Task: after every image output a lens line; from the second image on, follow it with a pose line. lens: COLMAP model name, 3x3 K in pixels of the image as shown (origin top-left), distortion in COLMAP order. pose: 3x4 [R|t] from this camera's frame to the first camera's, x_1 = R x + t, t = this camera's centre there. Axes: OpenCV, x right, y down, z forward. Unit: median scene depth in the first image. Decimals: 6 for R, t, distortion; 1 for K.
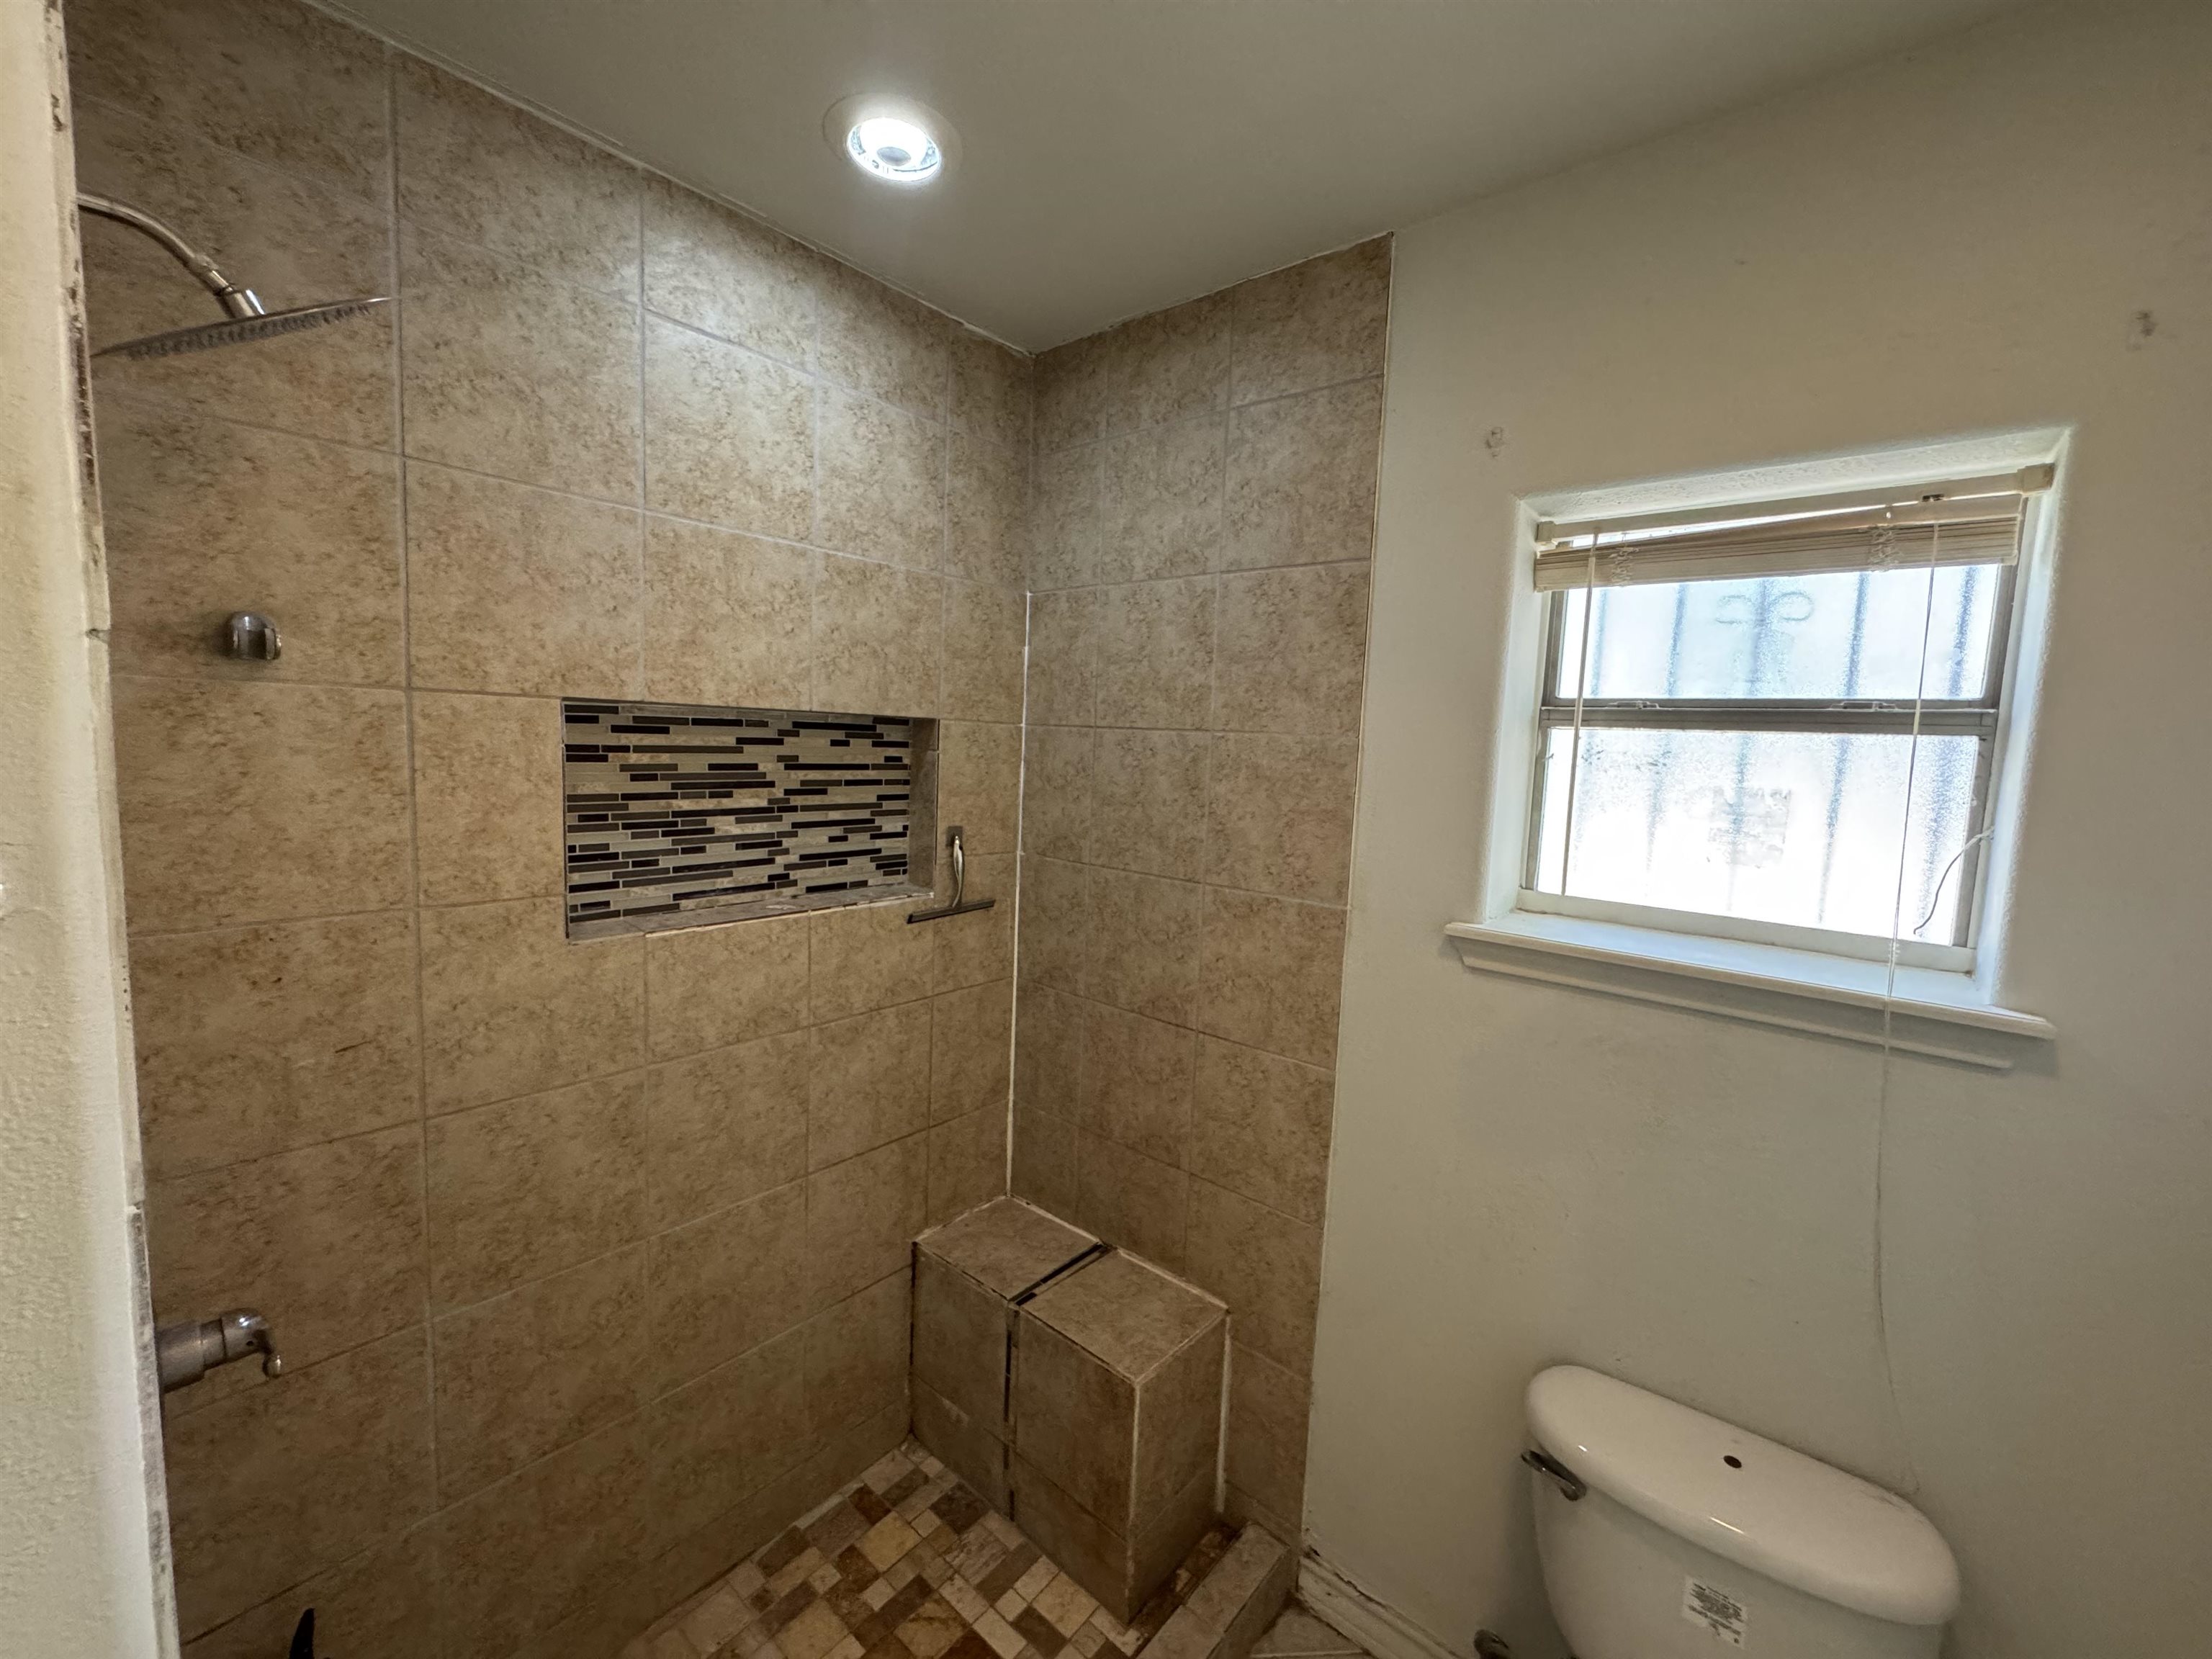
lens RADIAL K [[881.4, 0, 1109.8], [0, 881.4, 817.1], [0, 0, 1]] dist [-0.001641, 0.001024]
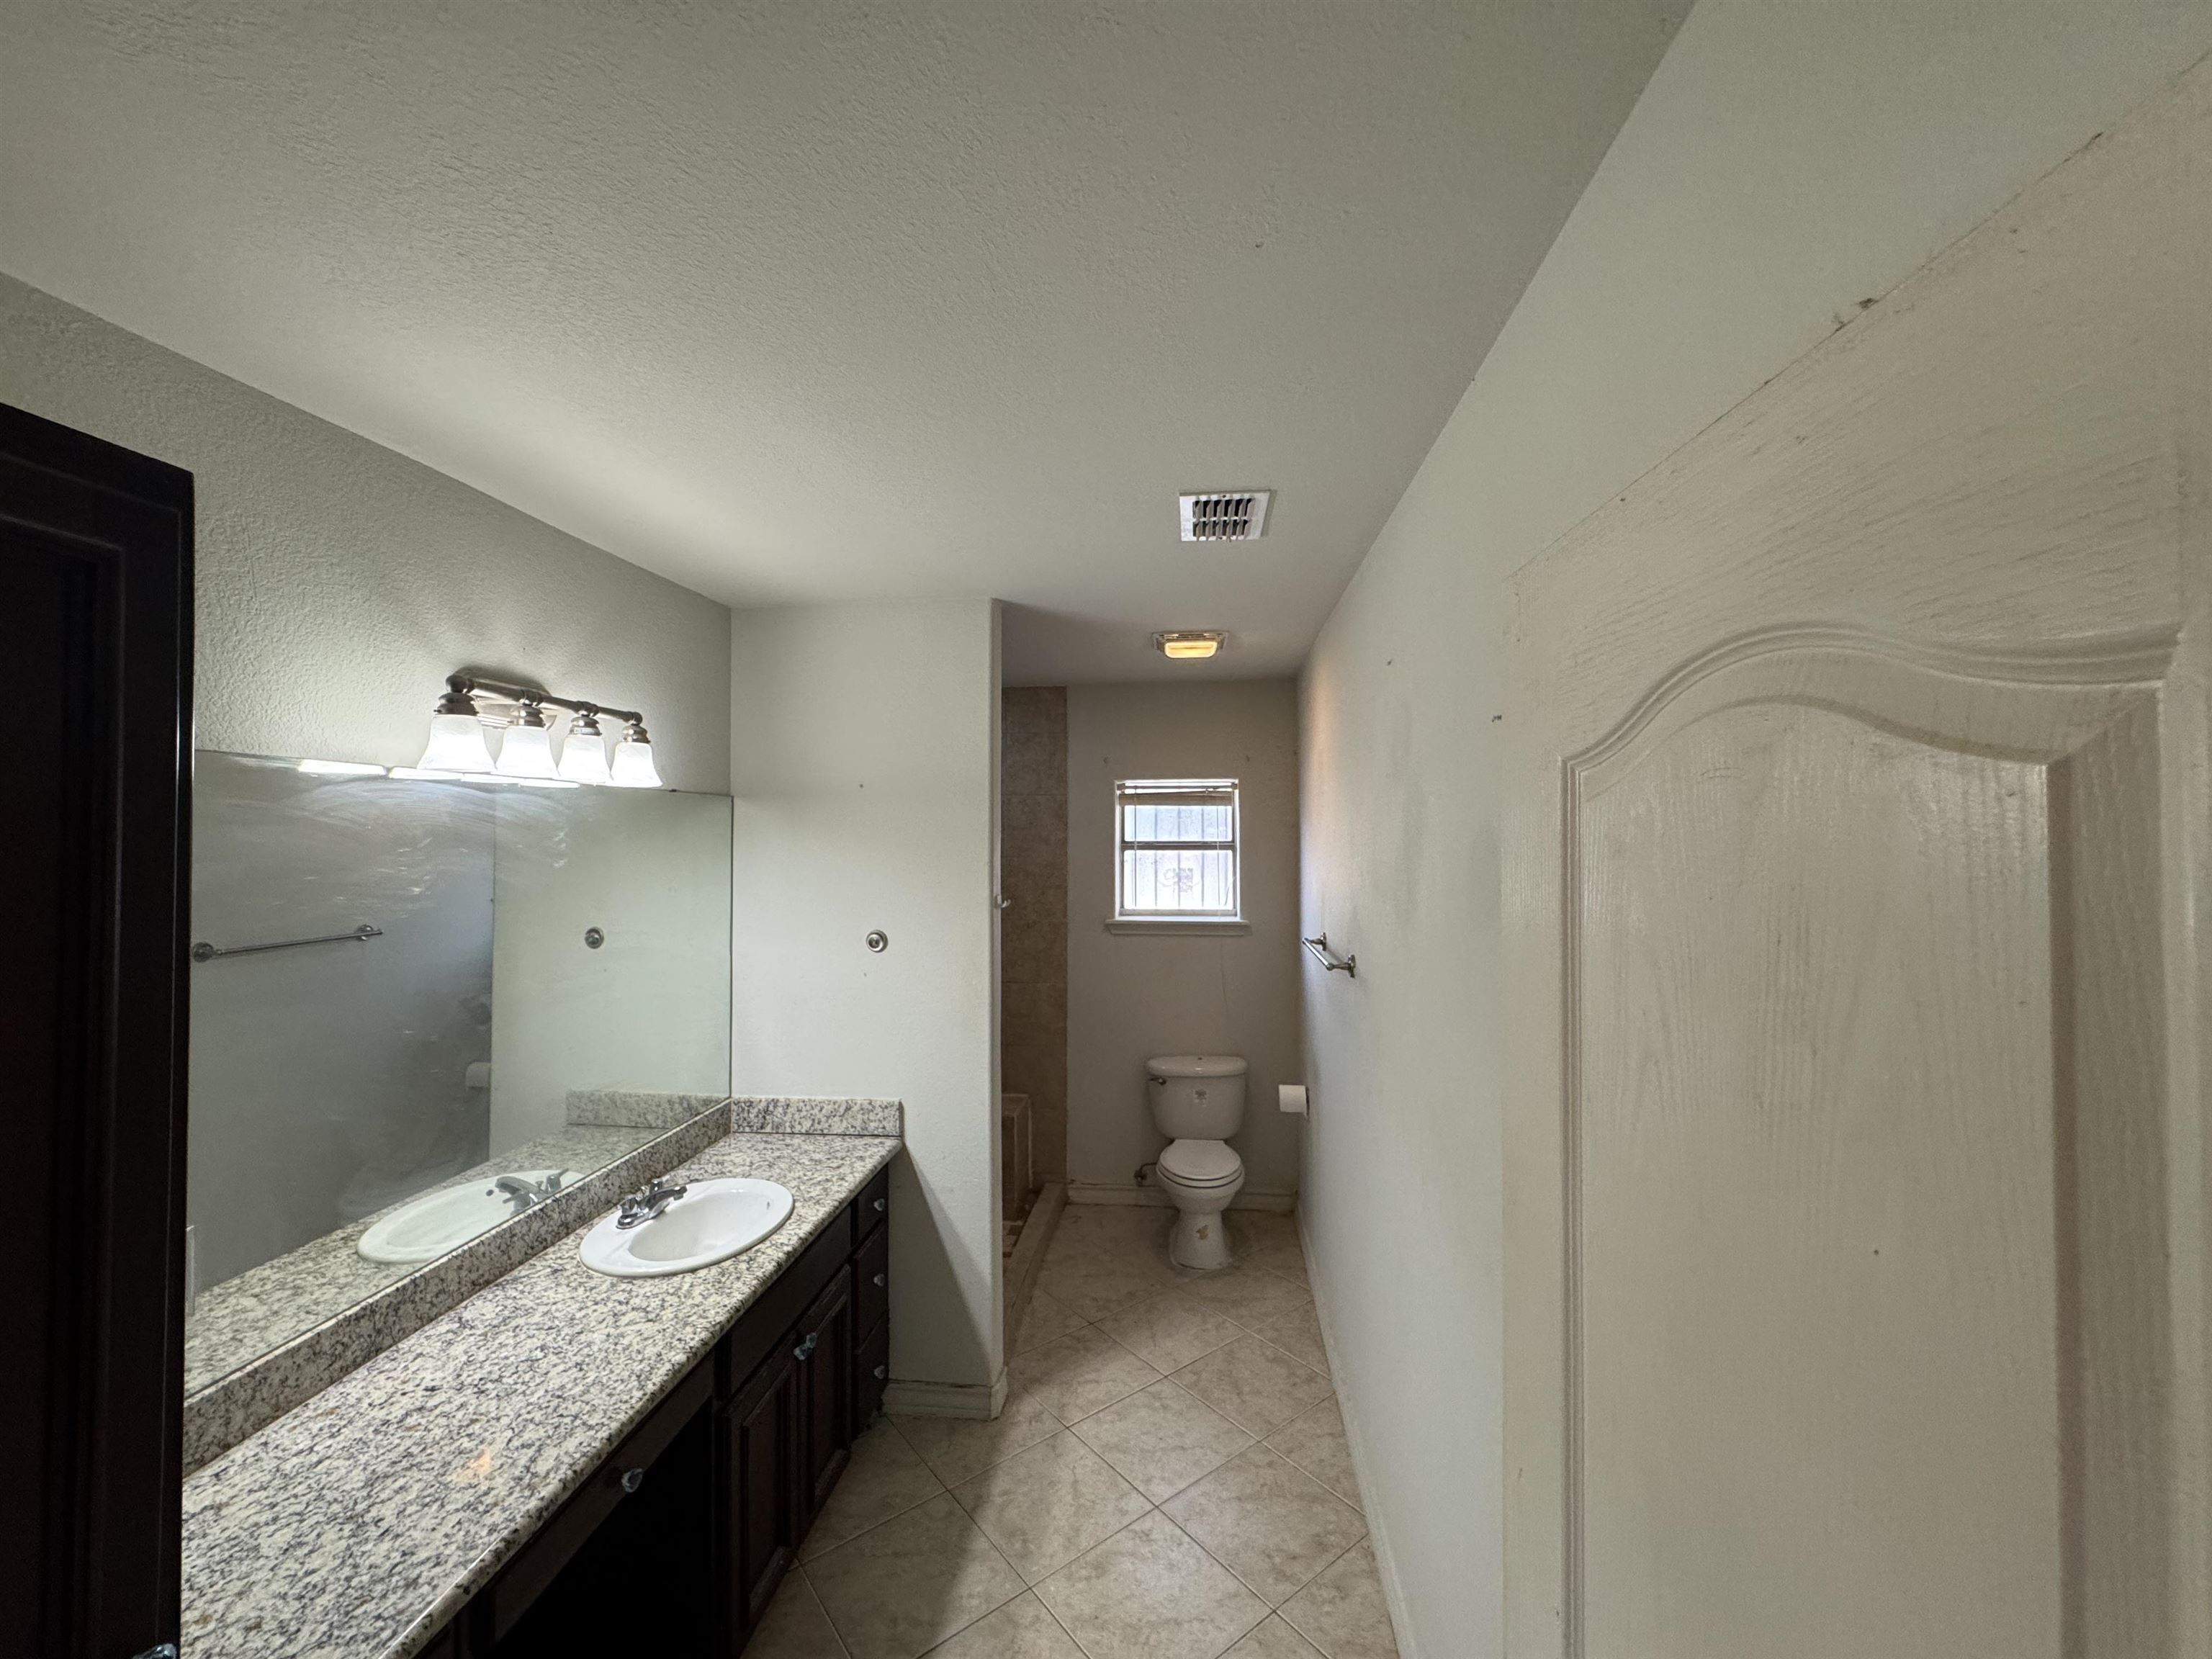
lens RADIAL K [[881.4, 0, 1101.5], [0, 881.4, 832.0], [0, 0, 1]] dist [-0.001641, 0.001024]
pose [[0.825950, -0.029142, 0.562989, -1.191369], [0.089308, 0.992816, -0.079632, 0.058915], [-0.556624, 0.116052, 0.822619, -1.349184]]
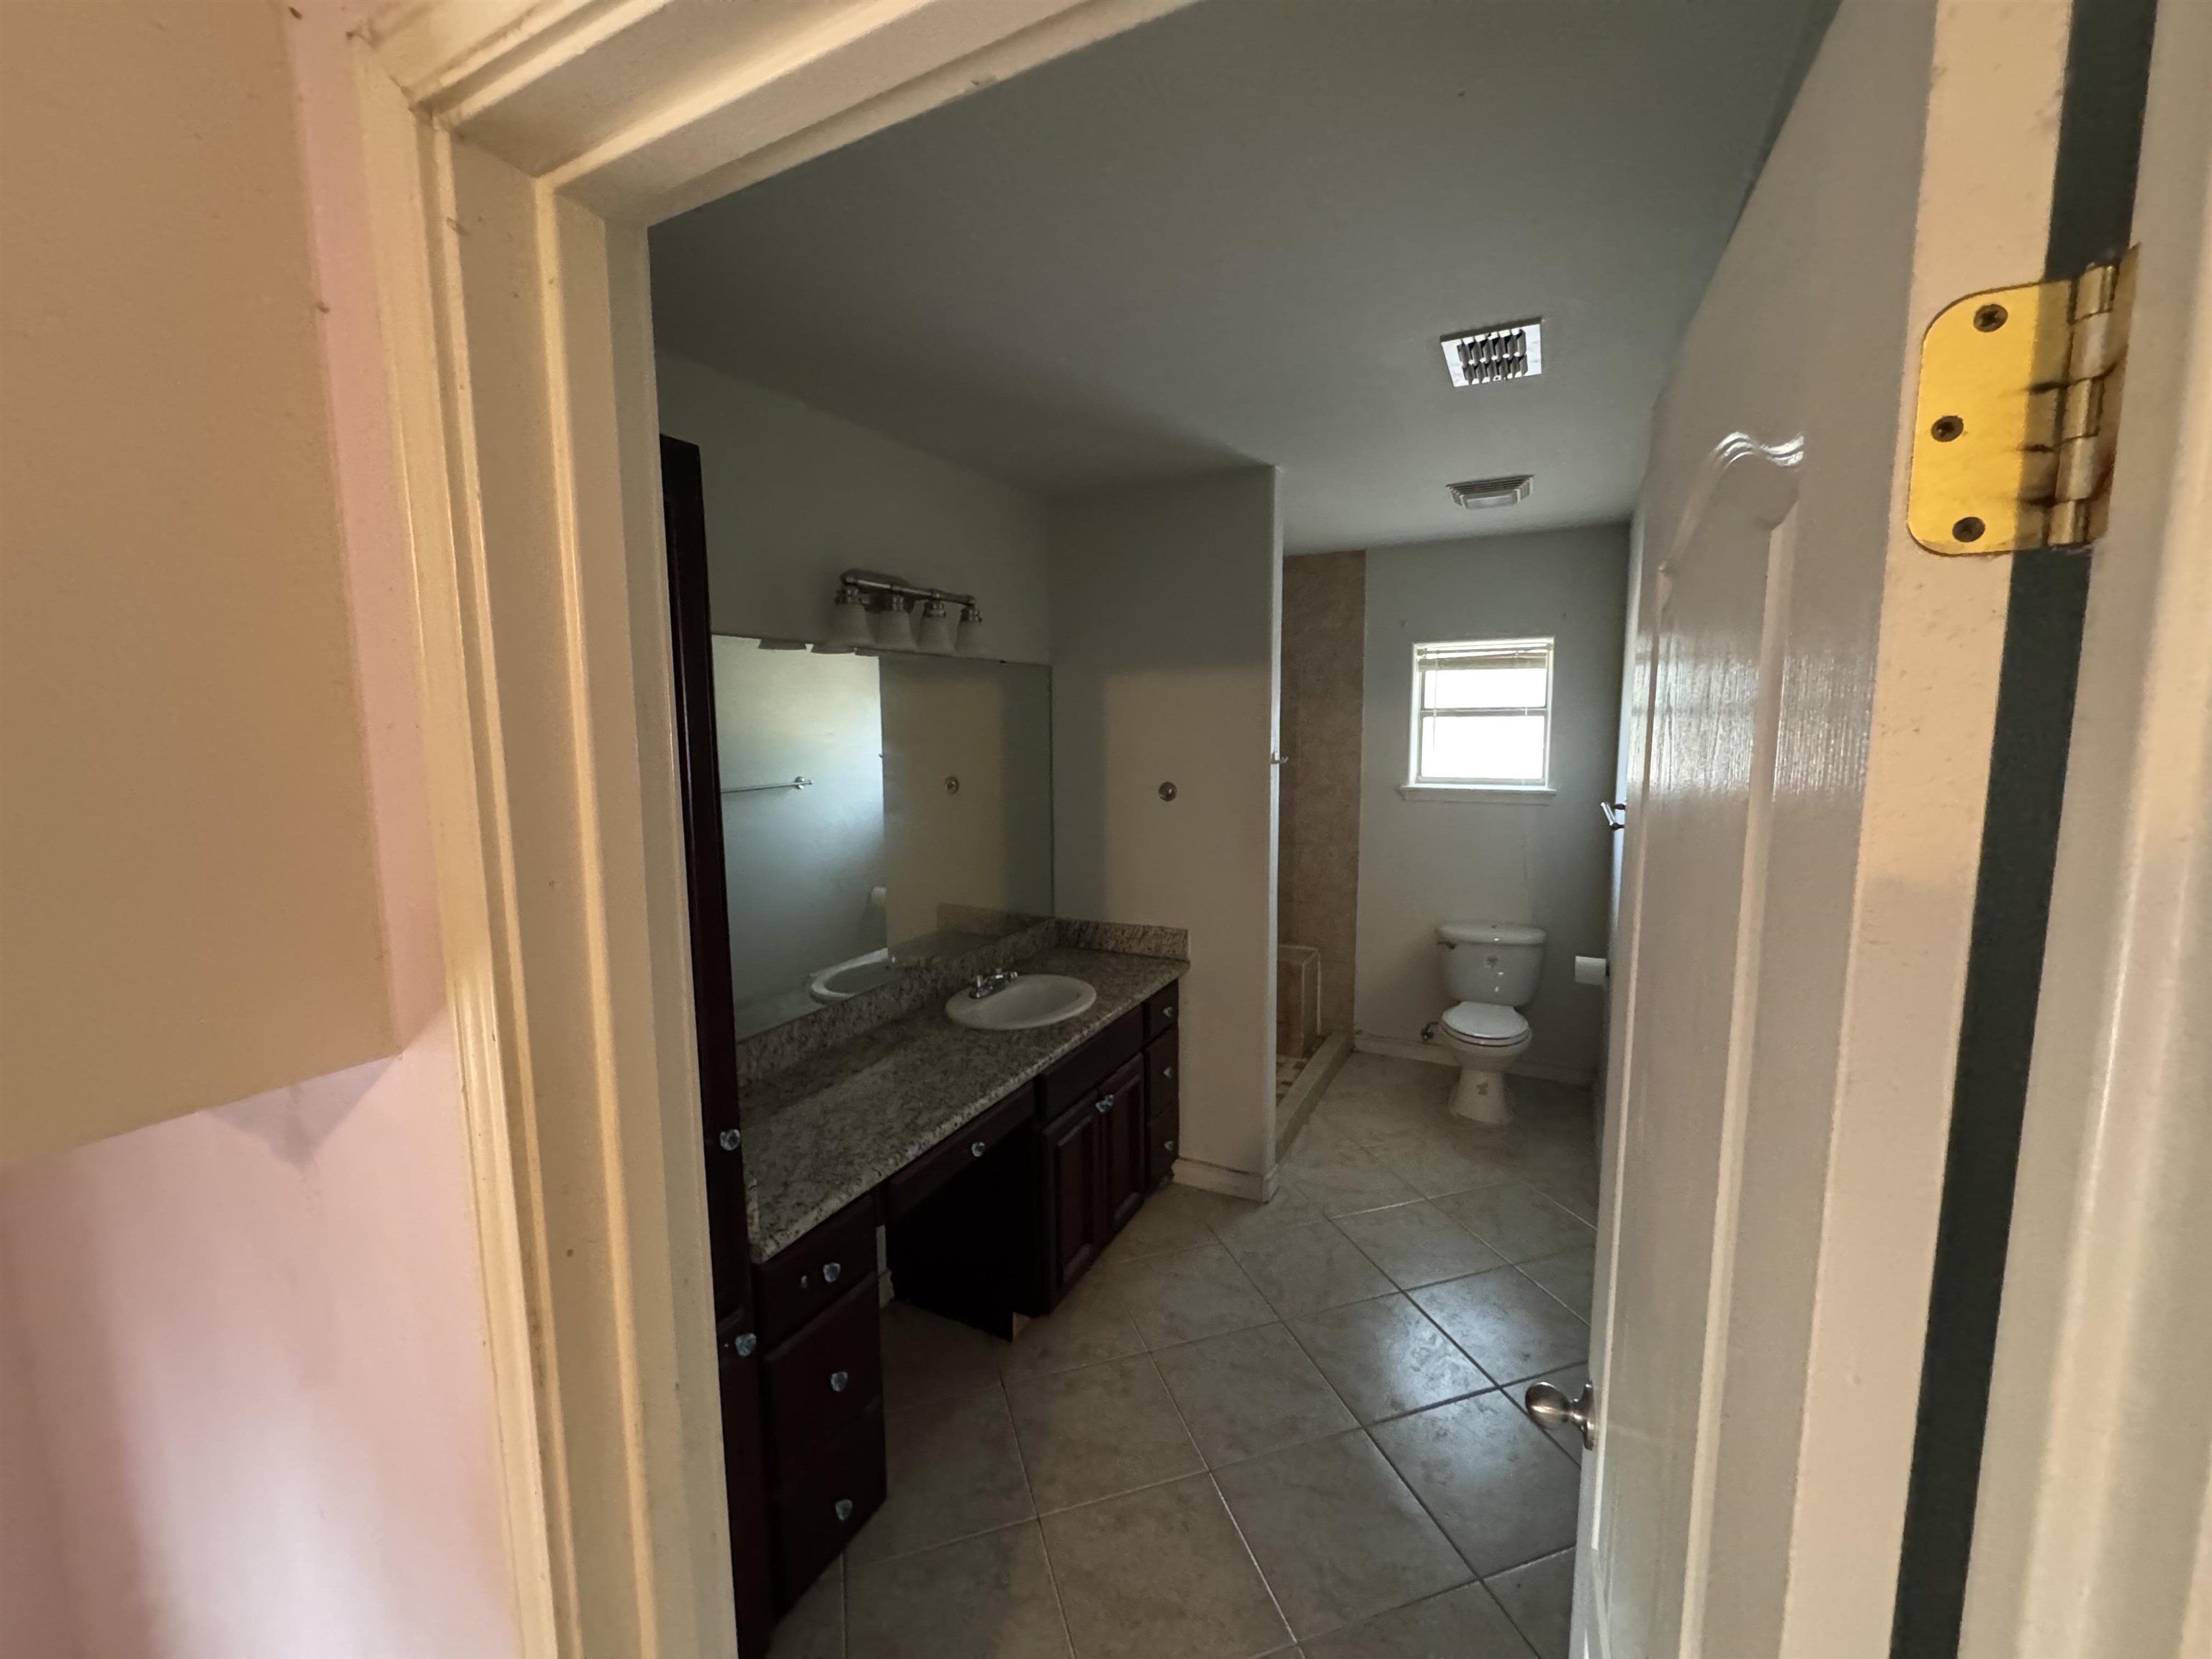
lens RADIAL K [[881.4, 0, 1109.5], [0, 881.4, 827.5], [0, 0, 1]] dist [-0.001641, 0.001024]
pose [[0.969847, -0.069244, 0.233669, -1.181218], [0.066291, 0.997590, 0.020480, 0.125692], [-0.234524, -0.004373, 0.972100, -1.542488]]
